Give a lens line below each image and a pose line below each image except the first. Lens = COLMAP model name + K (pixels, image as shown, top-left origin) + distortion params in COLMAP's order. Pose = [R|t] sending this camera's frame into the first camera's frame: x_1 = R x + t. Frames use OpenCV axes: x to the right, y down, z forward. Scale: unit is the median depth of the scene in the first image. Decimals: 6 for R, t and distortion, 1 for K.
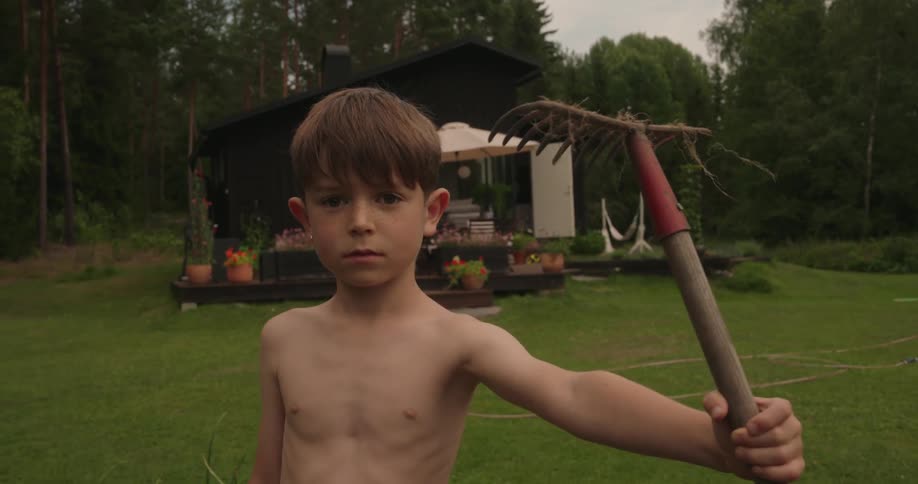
lens RADIAL K [[688.1, 0, 459.0], [0, 688.1, 242.0], [0, 0, 1]] dist [0.001453, -0.000442]
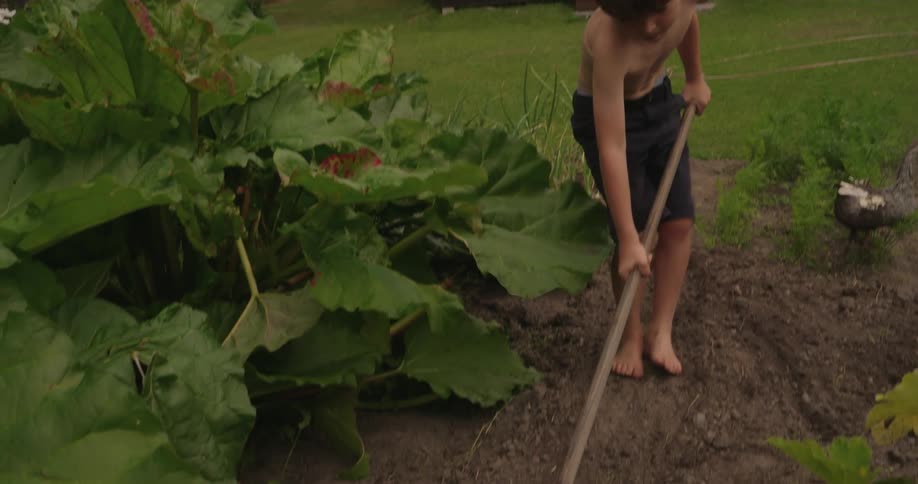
lens RADIAL K [[904.8, 0, 459.0], [0, 904.8, 242.0], [0, 0, 1]] dist [-0.007970, -0.003521]
pose [[0.978056, 0.017838, -0.207579, -0.031240], [0.036207, 0.966615, 0.253664, 0.071065], [0.205174, -0.255613, 0.944757, -0.507892]]
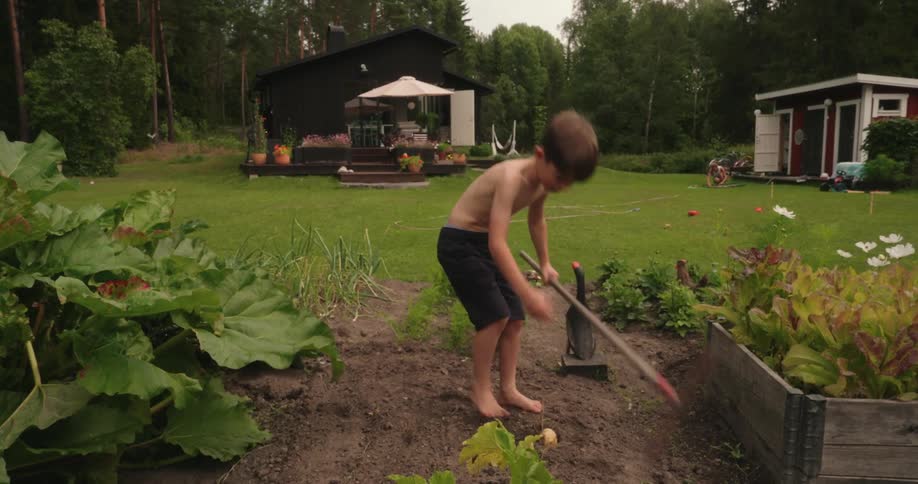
lens RADIAL K [[603.7, 0, 459.0], [0, 603.7, 242.0], [0, 0, 1]] dist [-0.008274, 0.000175]
pose [[0.997301, 0.020366, 0.070534, 0.025400], [-0.028129, 0.993435, 0.110886, 0.062189], [-0.067813, -0.112571, 0.991327, -0.508120]]
